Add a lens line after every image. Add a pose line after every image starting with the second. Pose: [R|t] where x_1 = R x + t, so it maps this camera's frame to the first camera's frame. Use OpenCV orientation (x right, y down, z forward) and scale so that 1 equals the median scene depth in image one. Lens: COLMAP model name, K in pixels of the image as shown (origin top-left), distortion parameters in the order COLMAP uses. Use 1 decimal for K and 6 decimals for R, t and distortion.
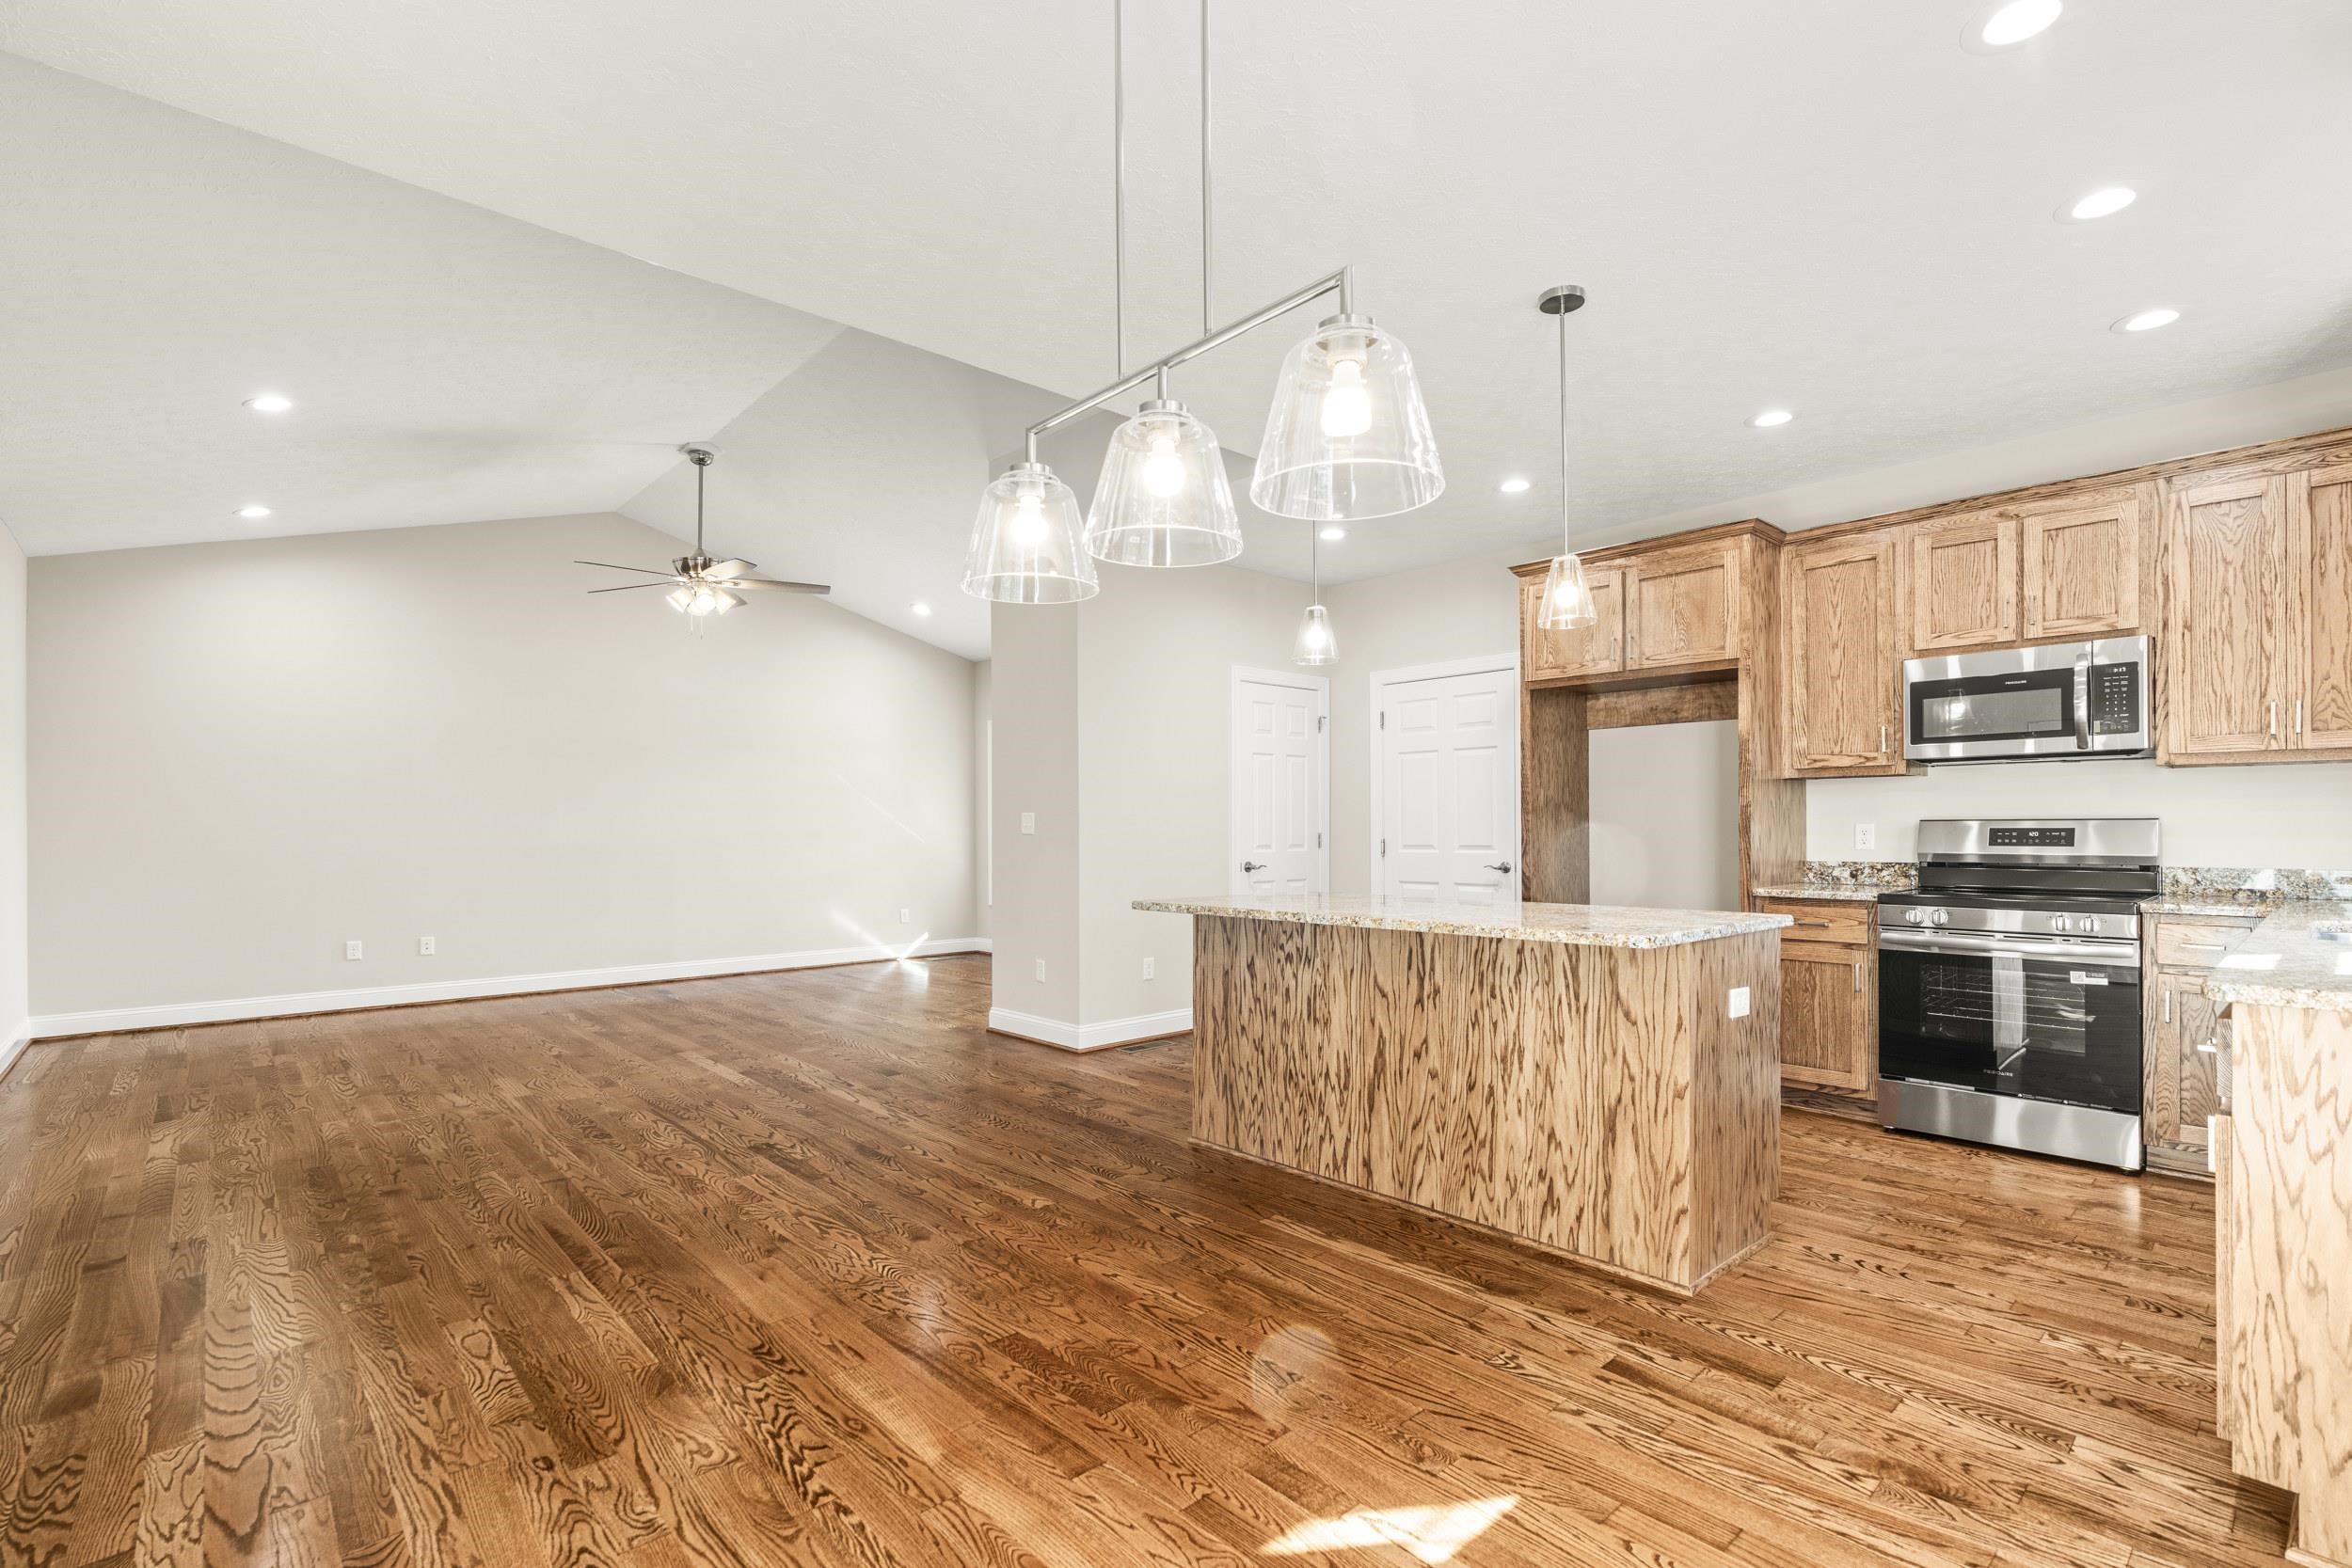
lens RADIAL K [[1070.2, 0, 1180.9], [0, 1070.2, 822.3], [0, 0, 1]] dist [-0.005503, 0.002023]
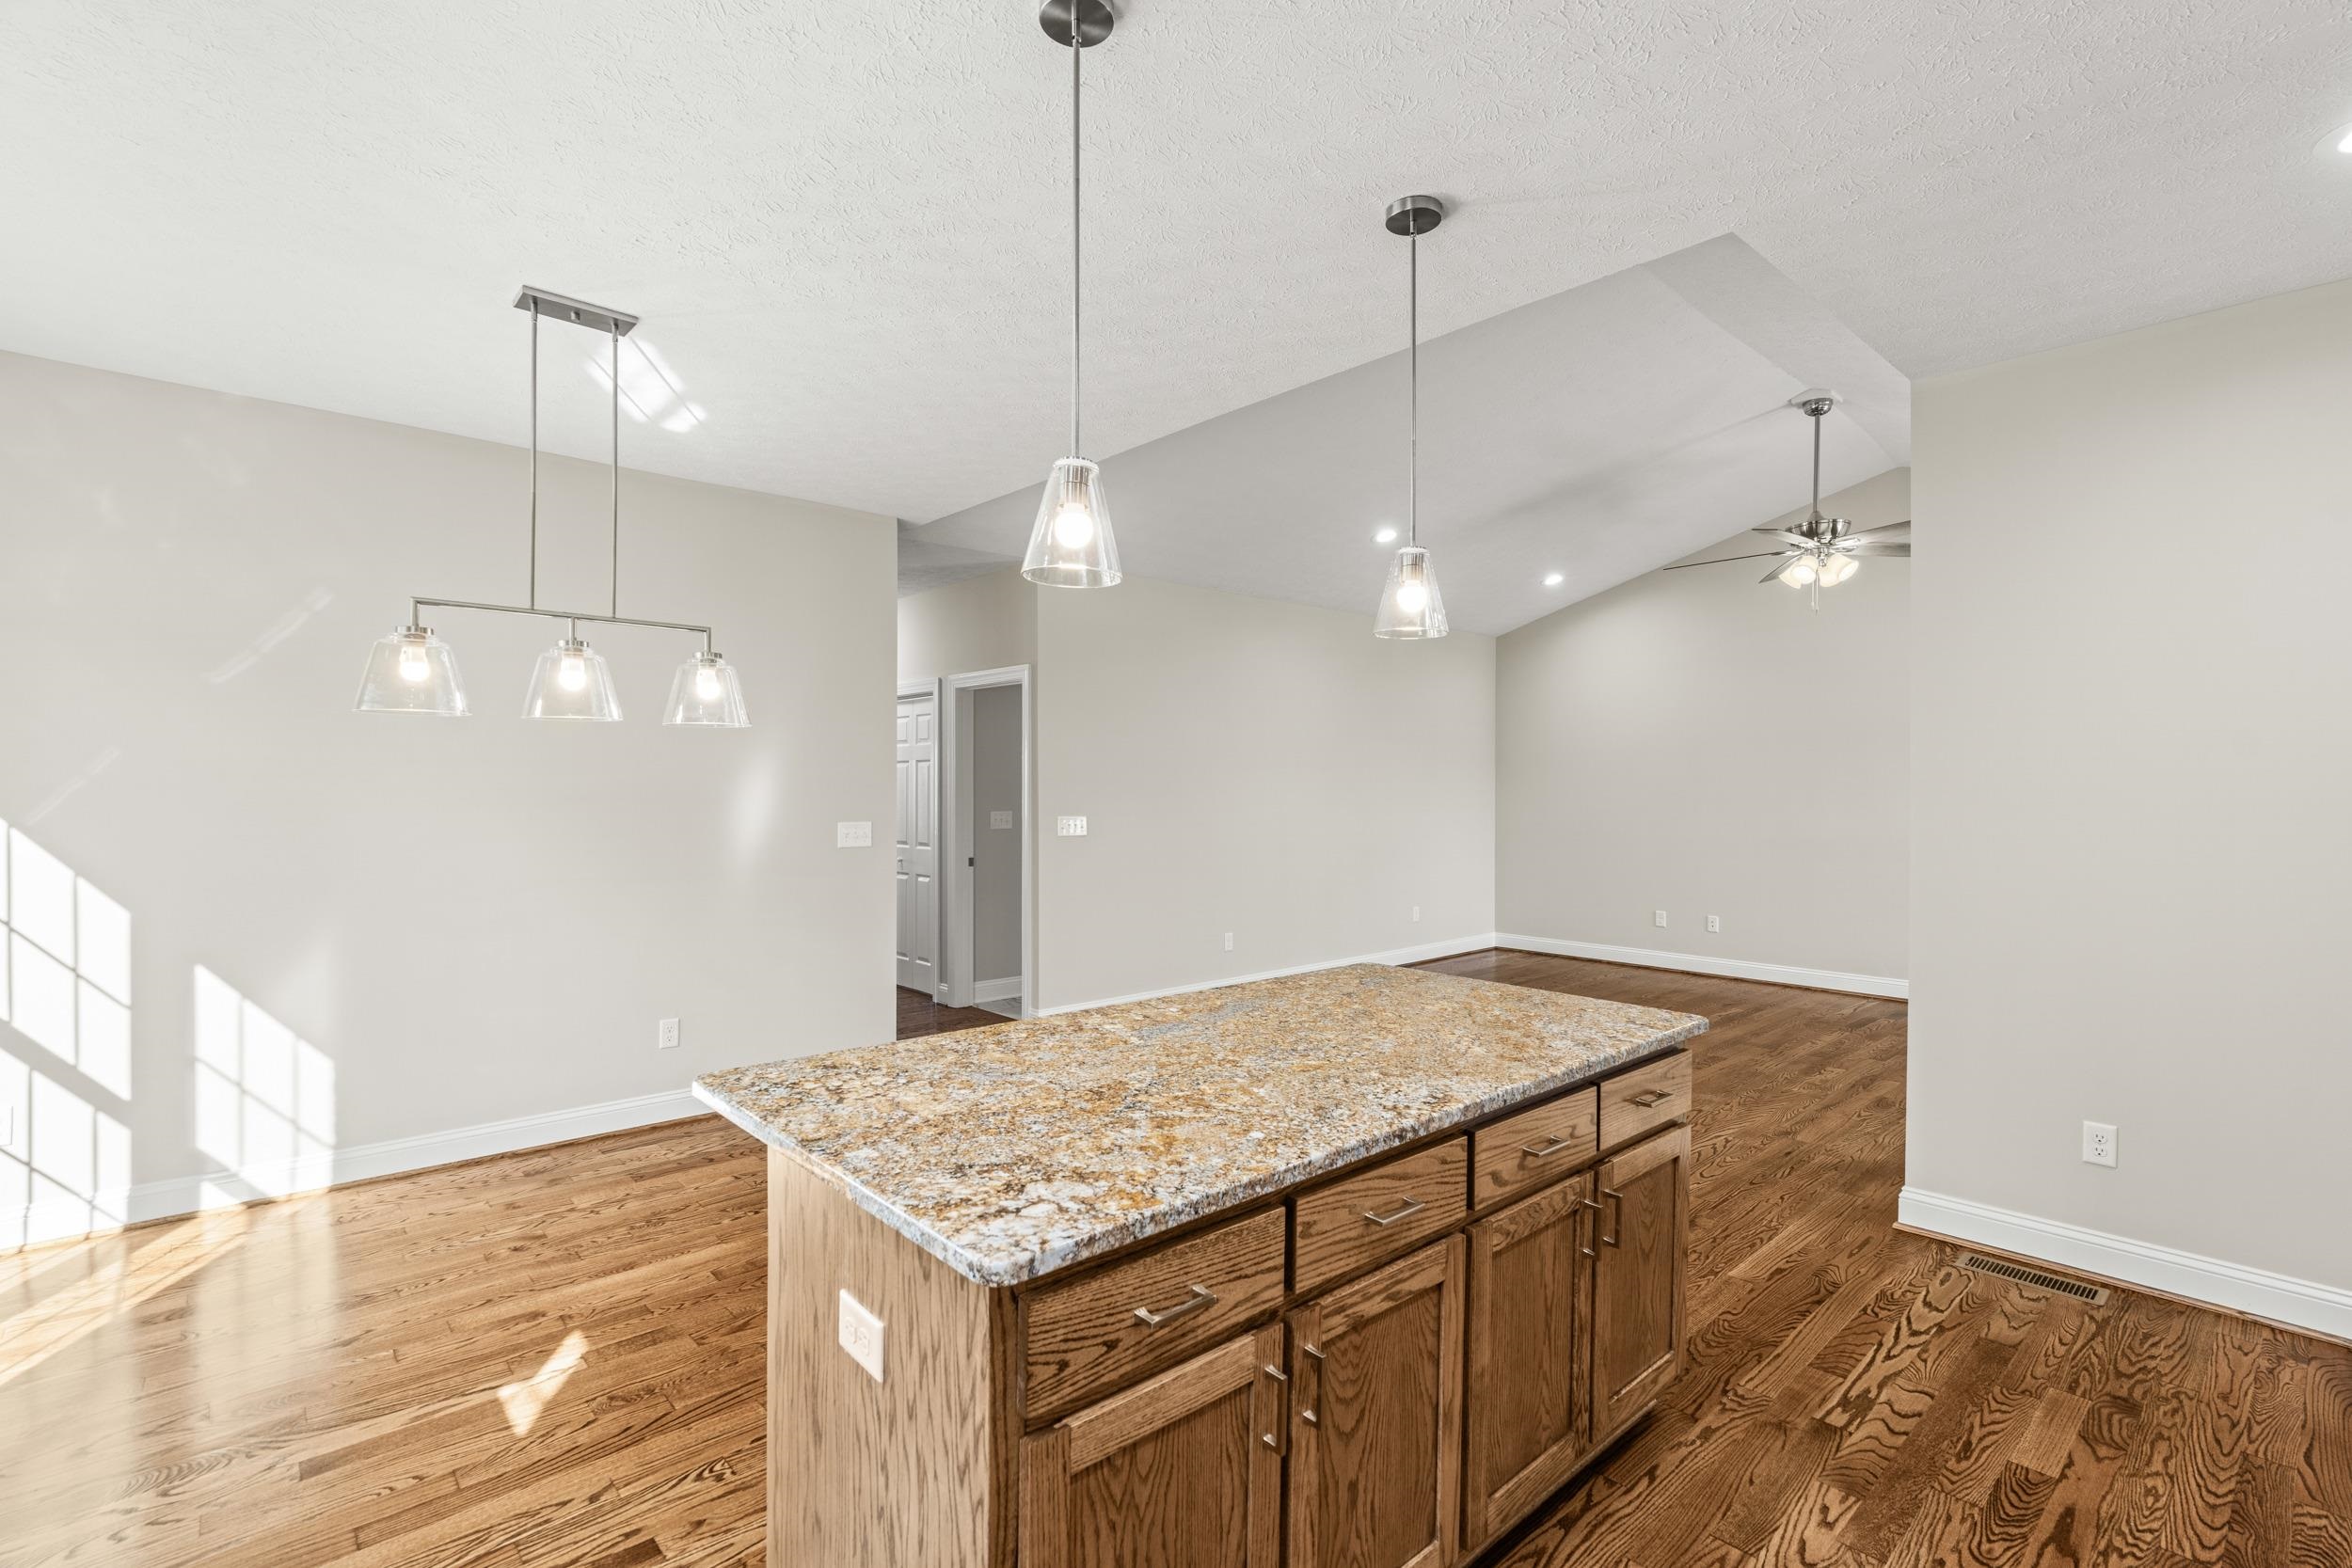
lens RADIAL K [[1070.2, 0, 1184.1], [0, 1070.2, 781.4], [0, 0, 1]] dist [-0.005503, 0.002023]
pose [[0.008883, -0.000394, -0.999960, 0.817847], [0.001174, 0.999999, -0.000384, -0.067935], [0.999960, -0.001170, 0.008884, 0.919937]]
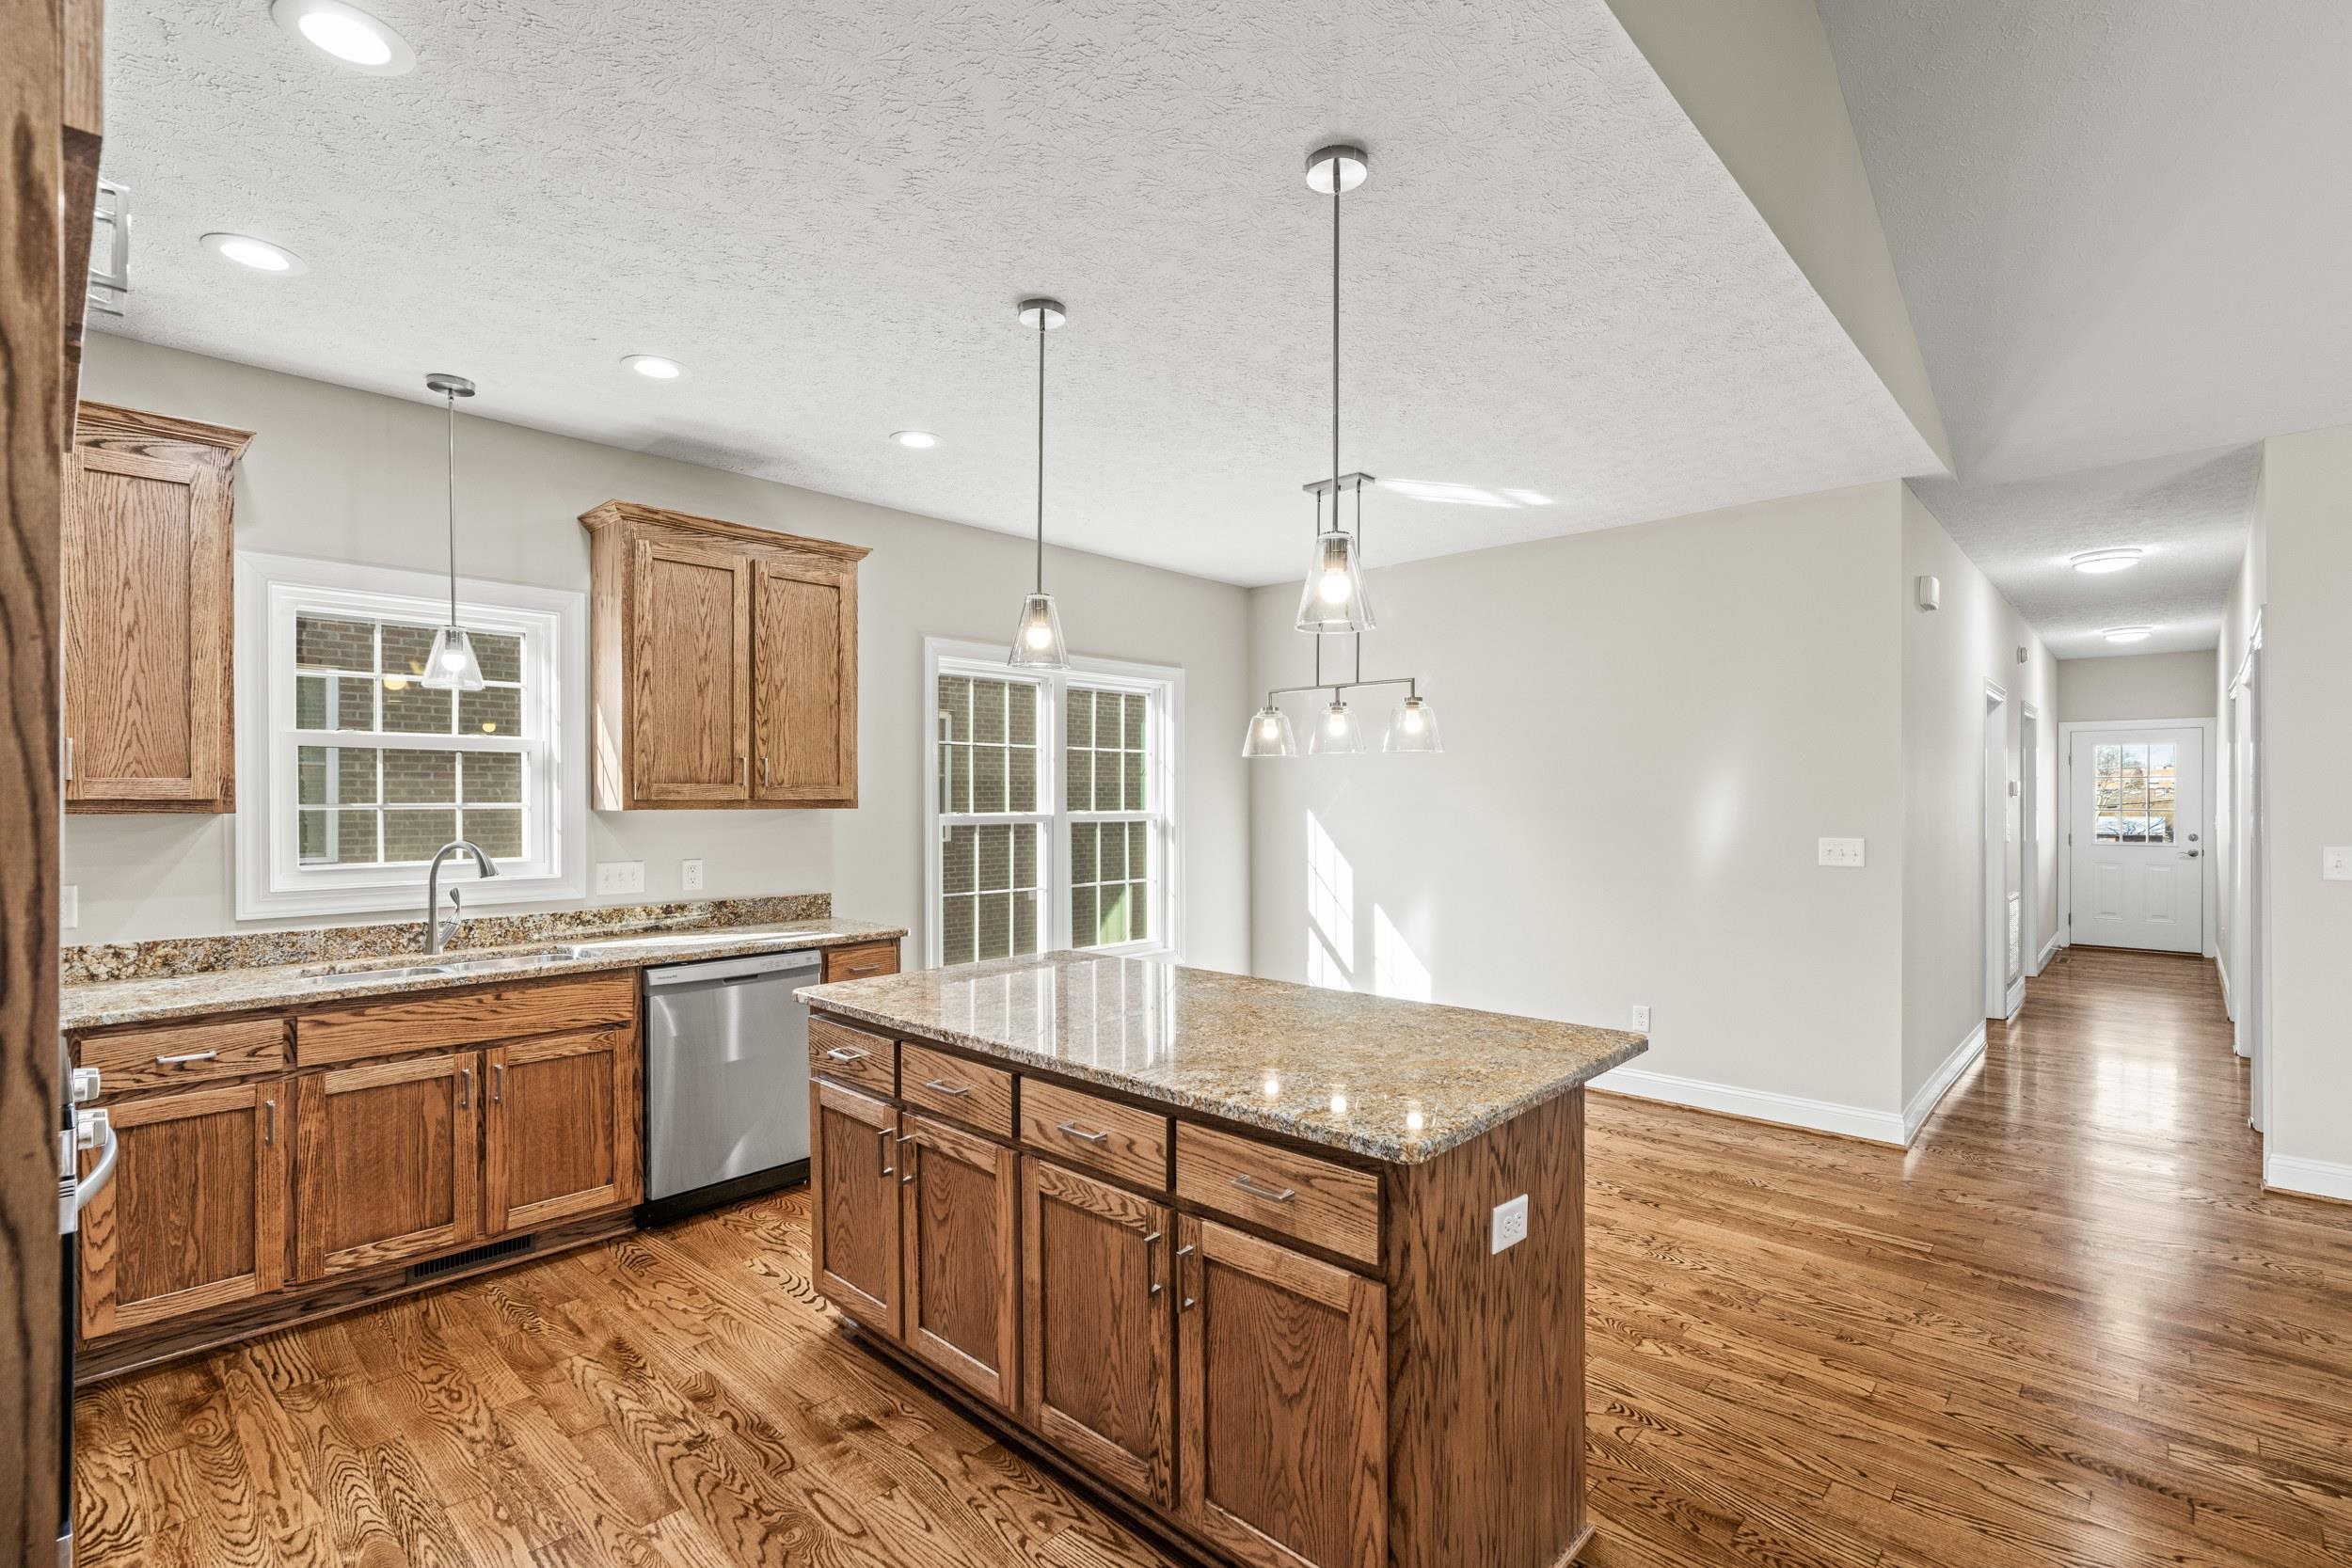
lens RADIAL K [[1070.2, 0, 1189.8], [0, 1070.2, 800.4], [0, 0, 1]] dist [-0.005503, 0.002023]
pose [[-0.996135, 0.006109, -0.087625, 0.272812], [0.006606, 0.999964, -0.005387, -0.057467], [0.087589, -0.005945, -0.996139, 1.681583]]
